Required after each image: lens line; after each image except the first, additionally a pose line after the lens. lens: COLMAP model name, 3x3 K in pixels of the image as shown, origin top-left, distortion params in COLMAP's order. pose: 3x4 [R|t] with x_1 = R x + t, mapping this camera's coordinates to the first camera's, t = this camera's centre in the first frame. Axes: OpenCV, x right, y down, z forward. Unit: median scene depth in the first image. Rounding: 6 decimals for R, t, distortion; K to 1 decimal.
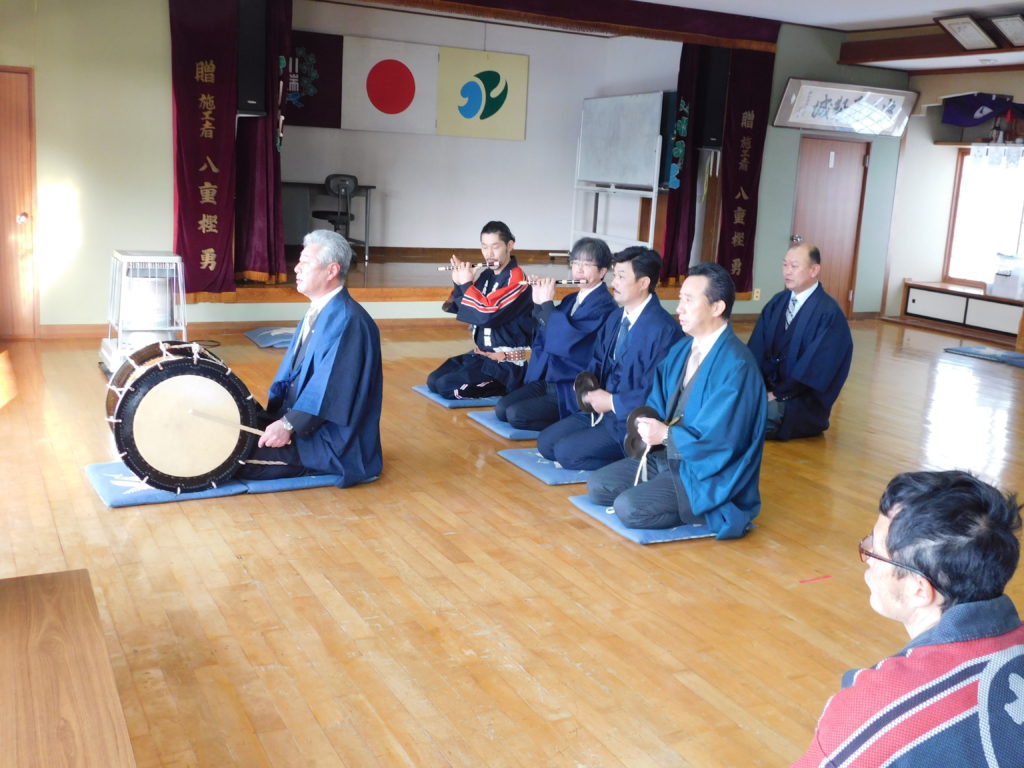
lens RADIAL K [[1087.4, 0, 505.5], [0, 1087.4, 387.4], [0, 0, 1]] dist [0.000525, 0.000000]
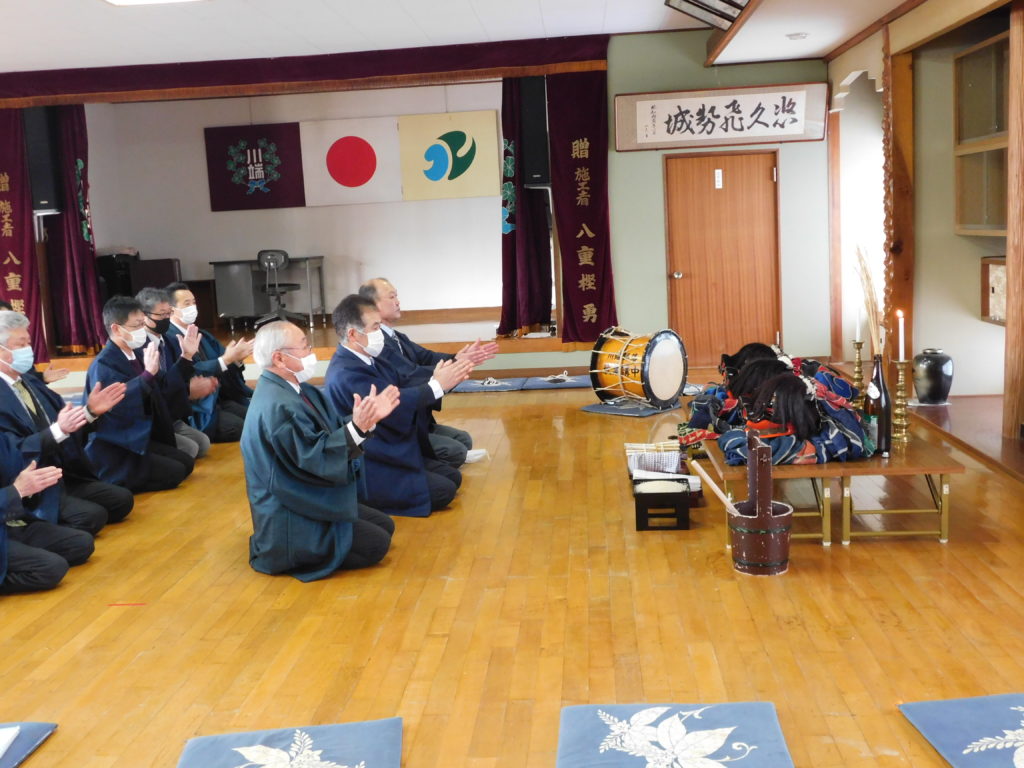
lens RADIAL K [[1087.4, 0, 507.4], [0, 1087.4, 380.6], [0, 0, 1]] dist [0.000525, 0.000000]
pose [[0.844998, -0.026091, -0.534133, 0.624108], [-0.008206, 0.998059, -0.061735, -0.000693], [0.534707, 0.056549, 0.843143, 0.218787]]
